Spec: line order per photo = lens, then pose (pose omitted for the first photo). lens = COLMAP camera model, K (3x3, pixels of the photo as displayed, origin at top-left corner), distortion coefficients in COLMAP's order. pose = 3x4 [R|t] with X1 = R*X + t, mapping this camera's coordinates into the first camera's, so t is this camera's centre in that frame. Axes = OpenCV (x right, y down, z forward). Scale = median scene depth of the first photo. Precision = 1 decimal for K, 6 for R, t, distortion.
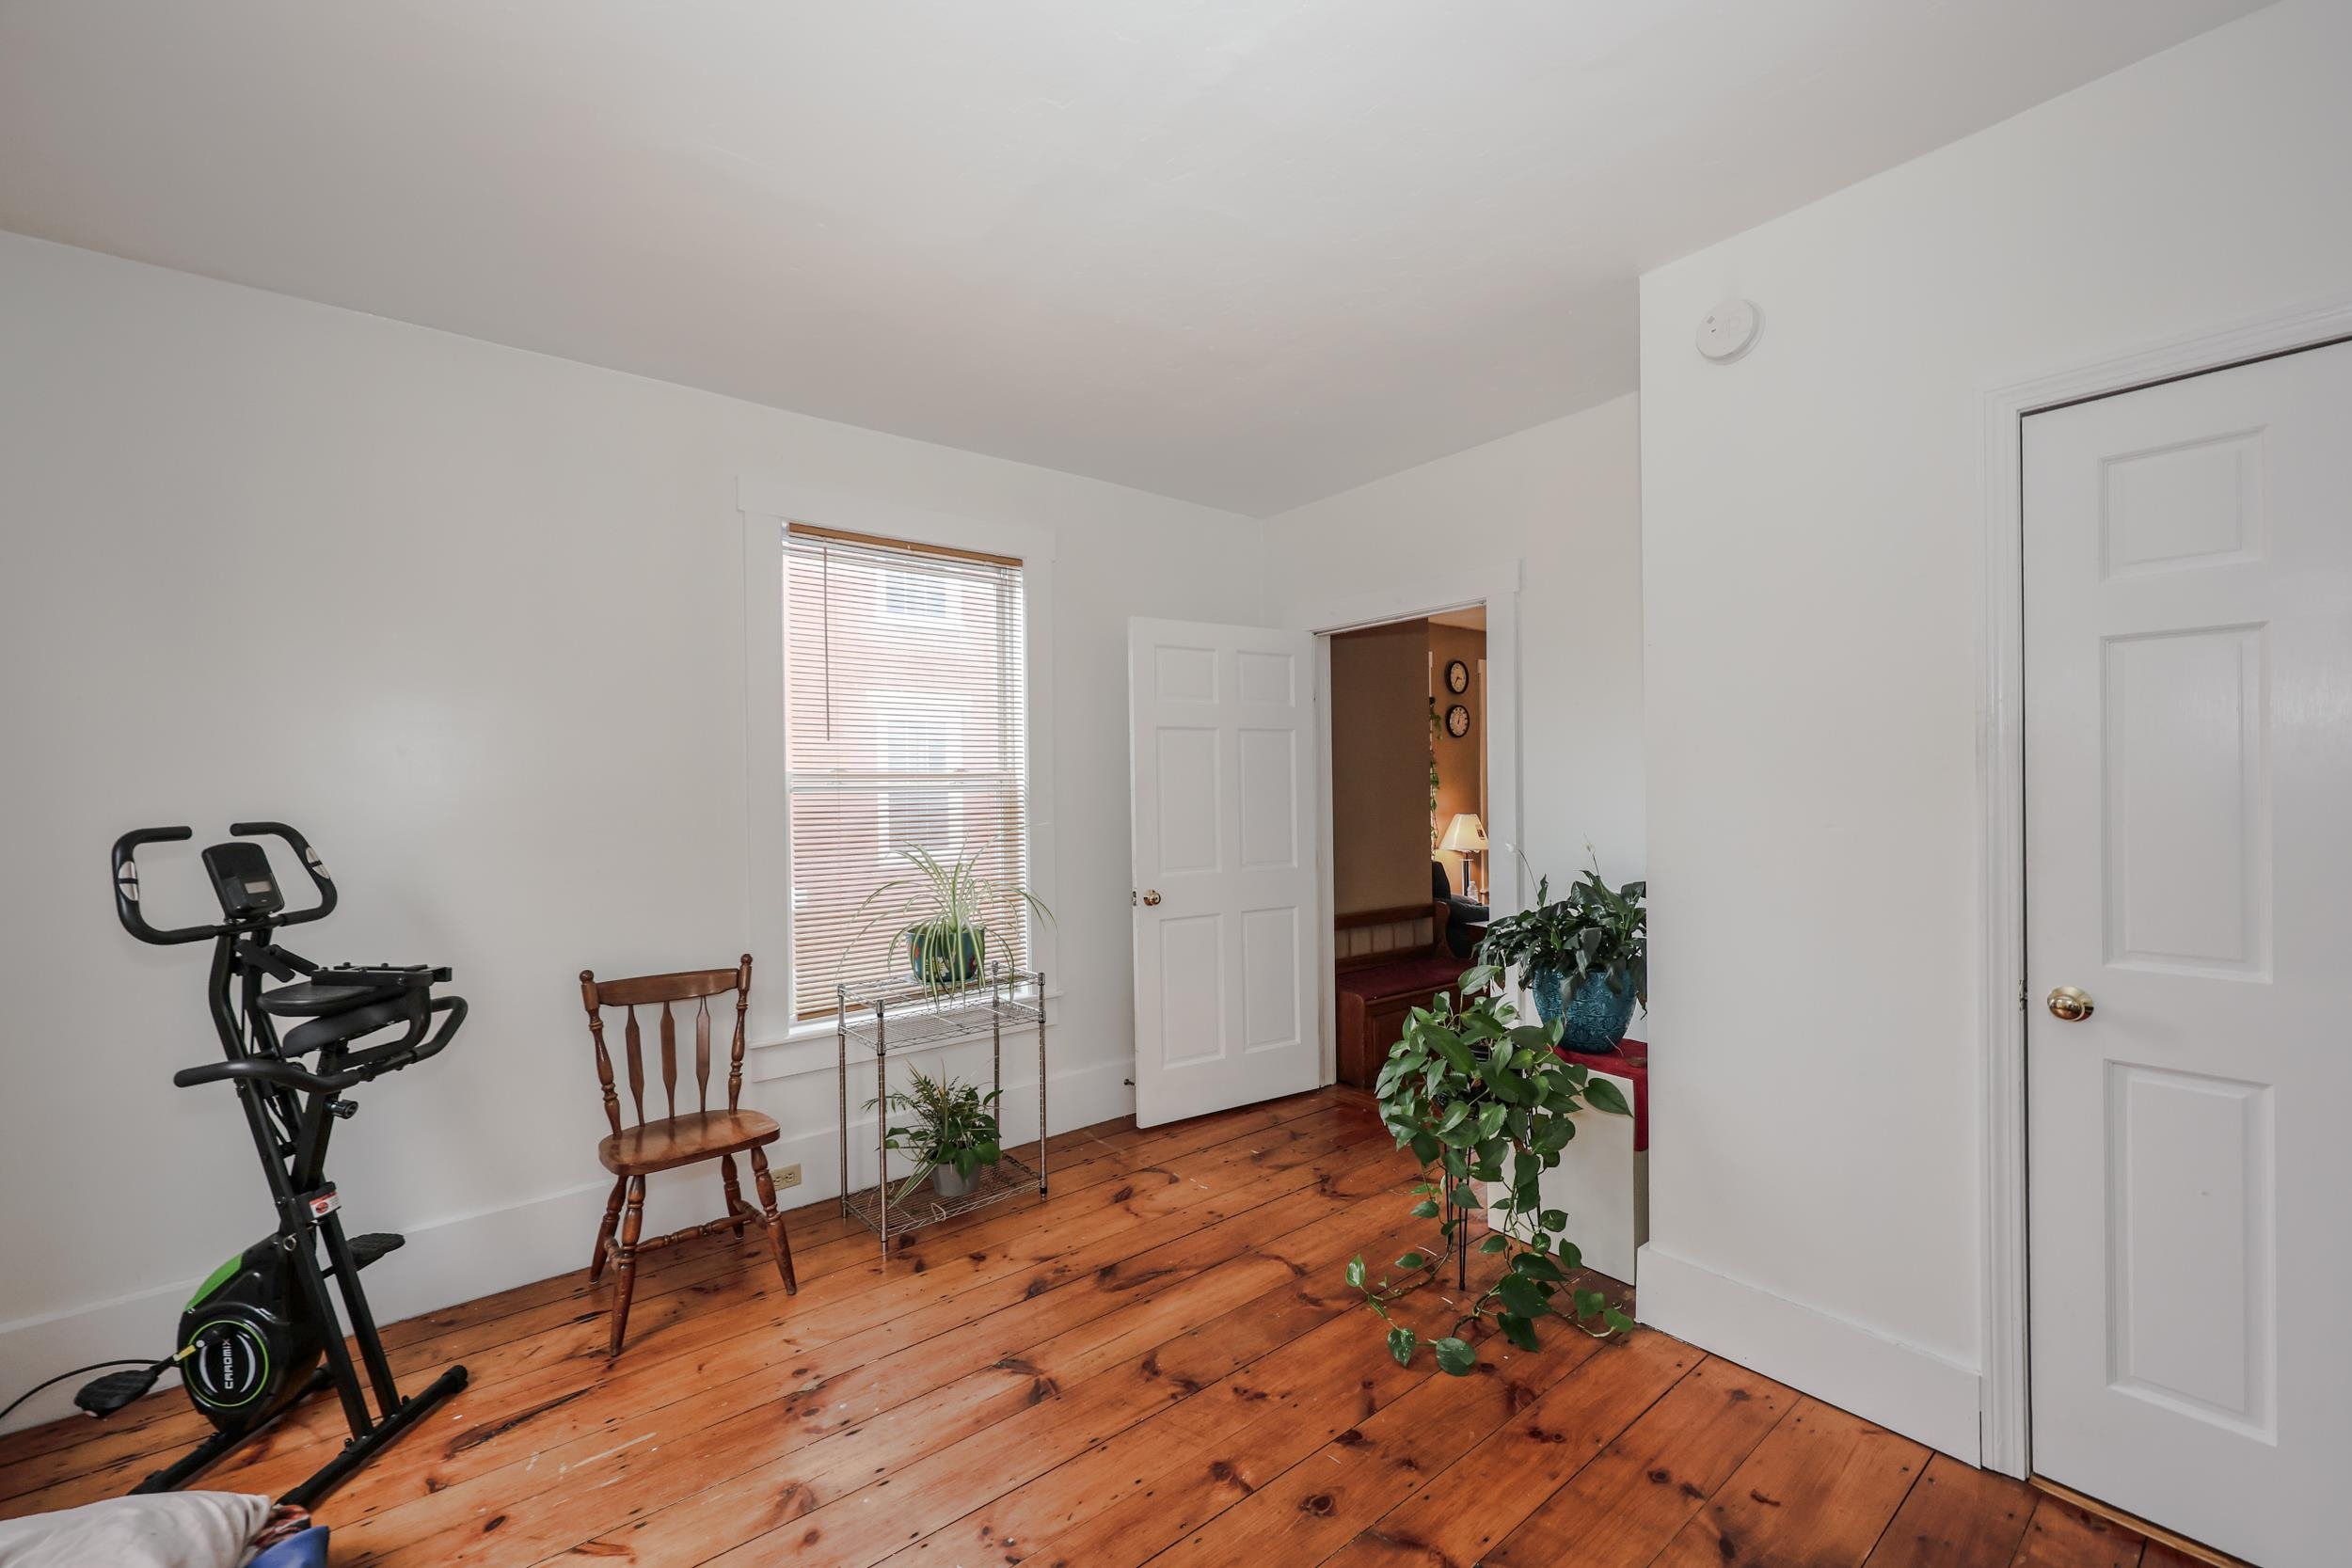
lens RADIAL K [[948.7, 0, 1176.0], [0, 948.7, 784.0], [0, 0, 1]] dist [0.001568, 0.000194]
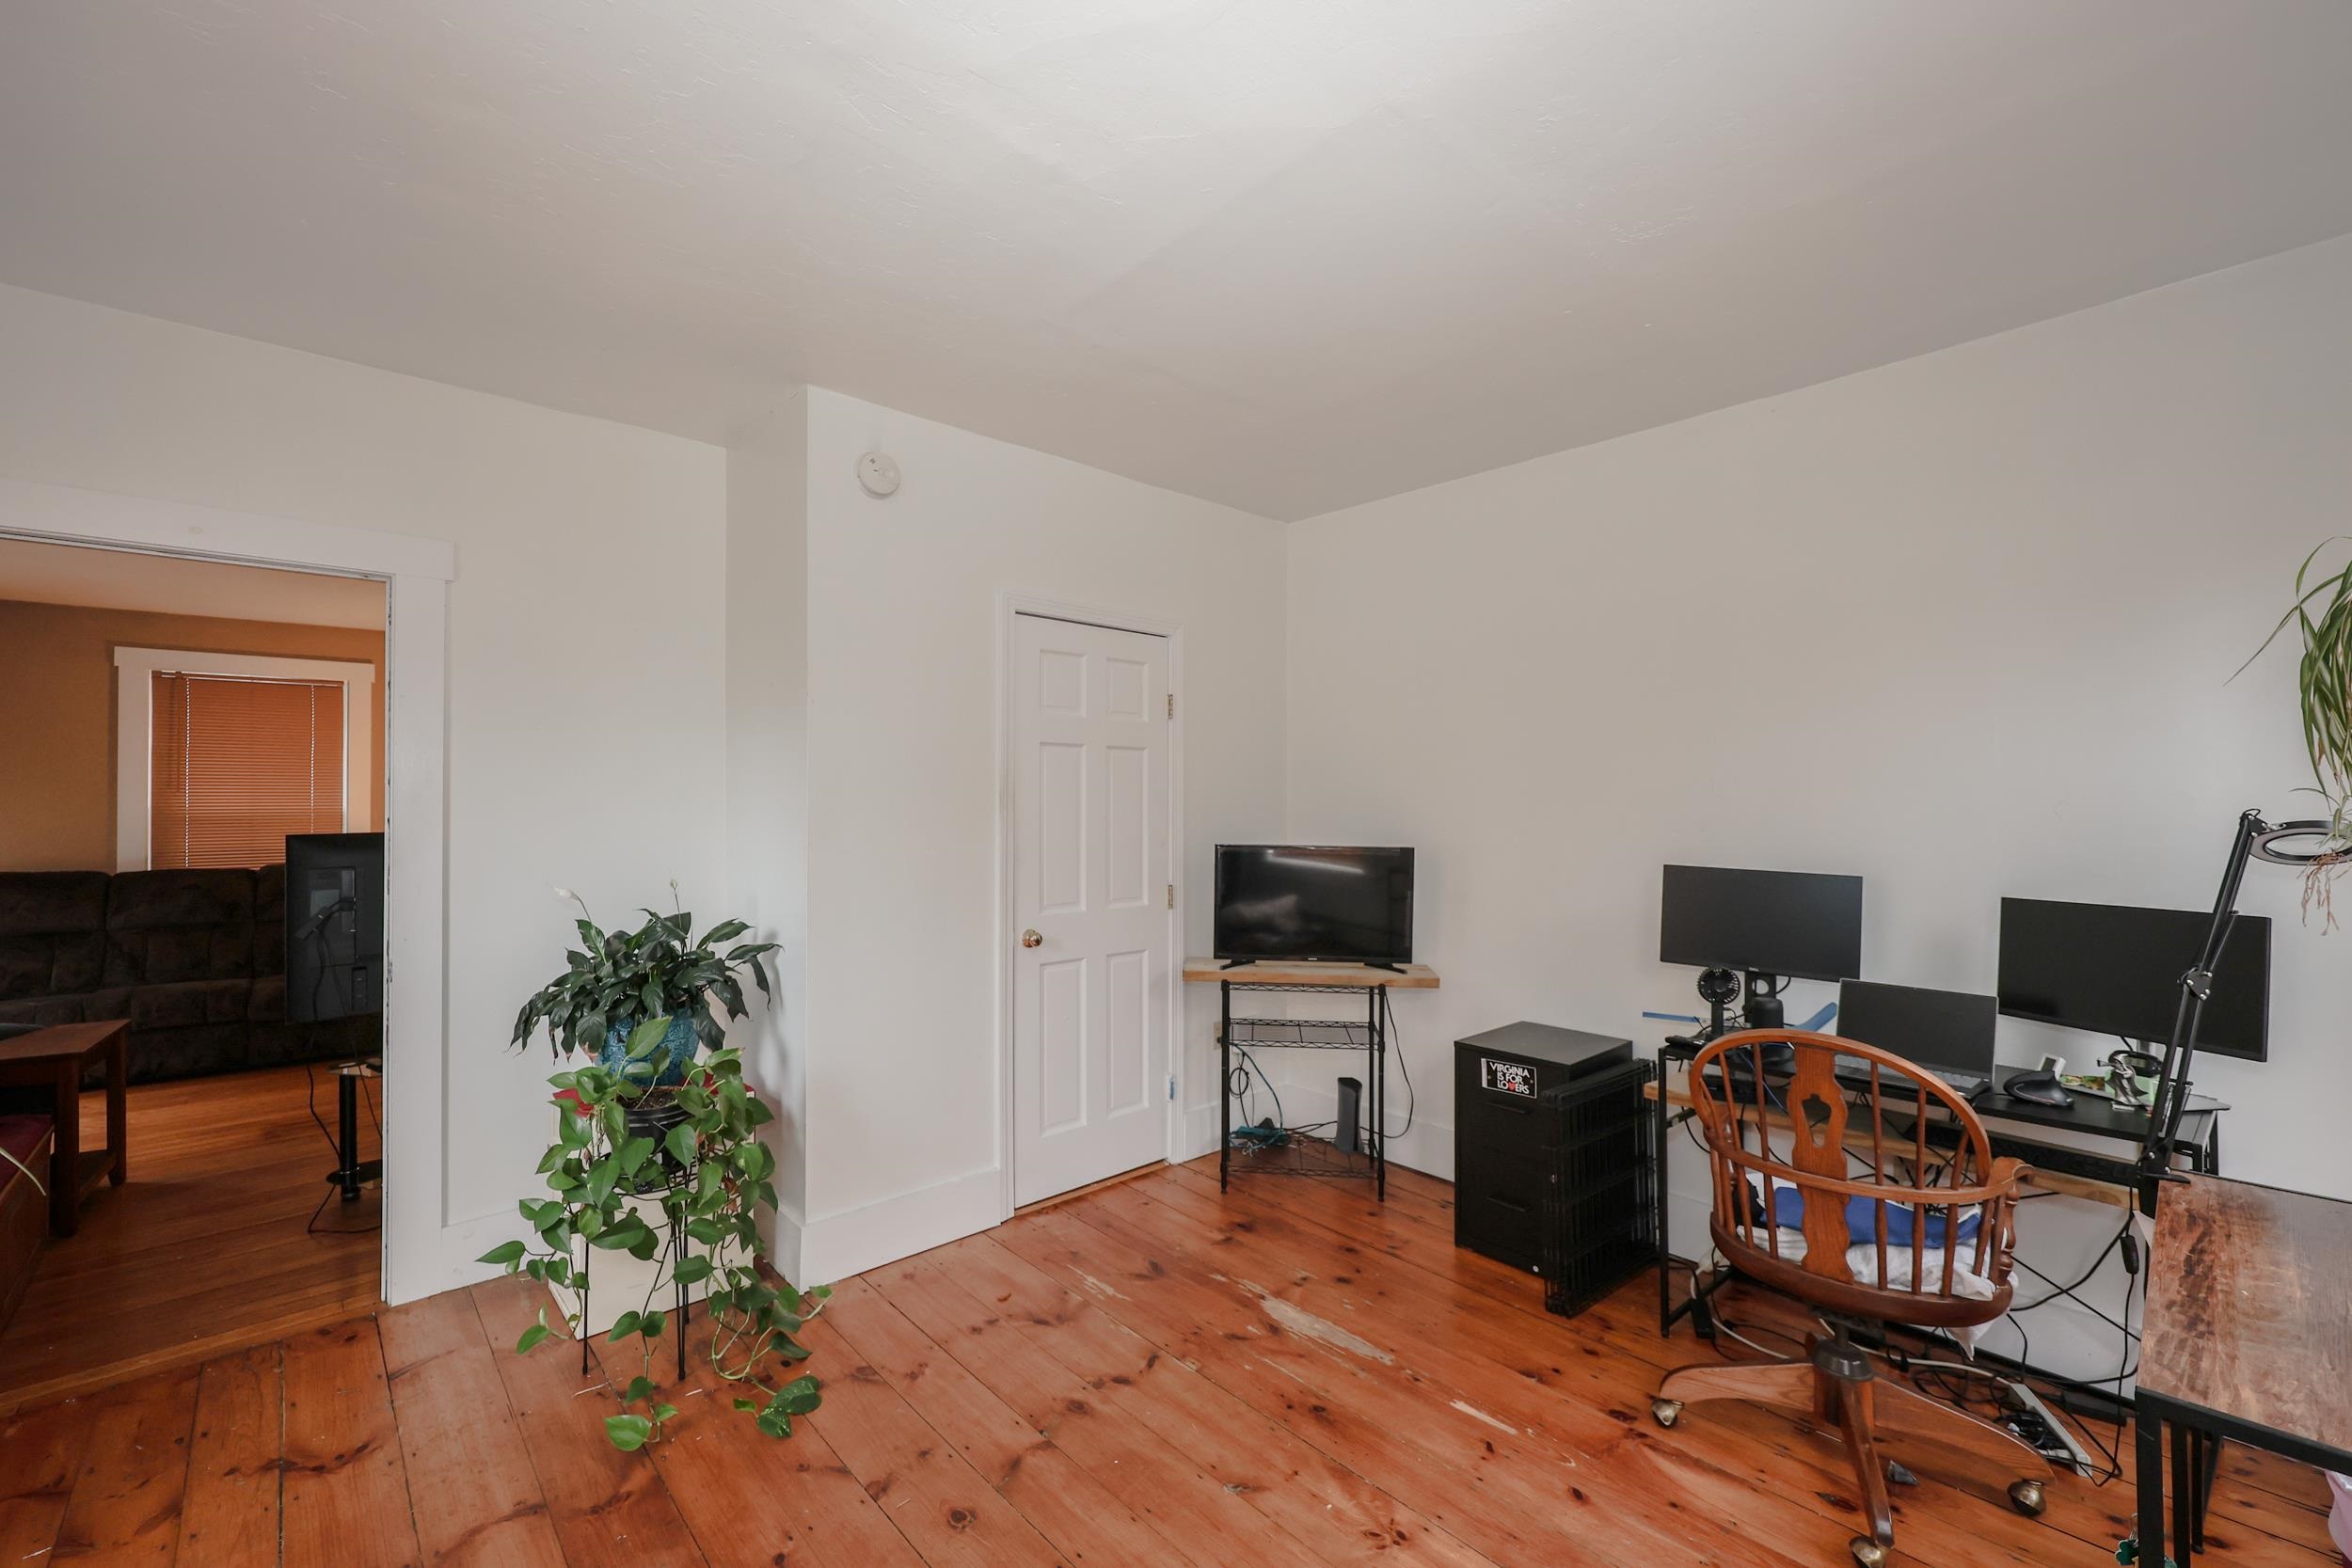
lens RADIAL K [[989.1, 0, 1151.0], [0, 989.1, 785.7], [0, 0, 1]] dist [0.001698, 0.000107]
pose [[-0.070987, 0.029789, 0.997032, -0.857055], [-0.000093, 0.999554, -0.029871, -0.005704], [-0.997477, -0.002213, -0.070953, 0.776060]]
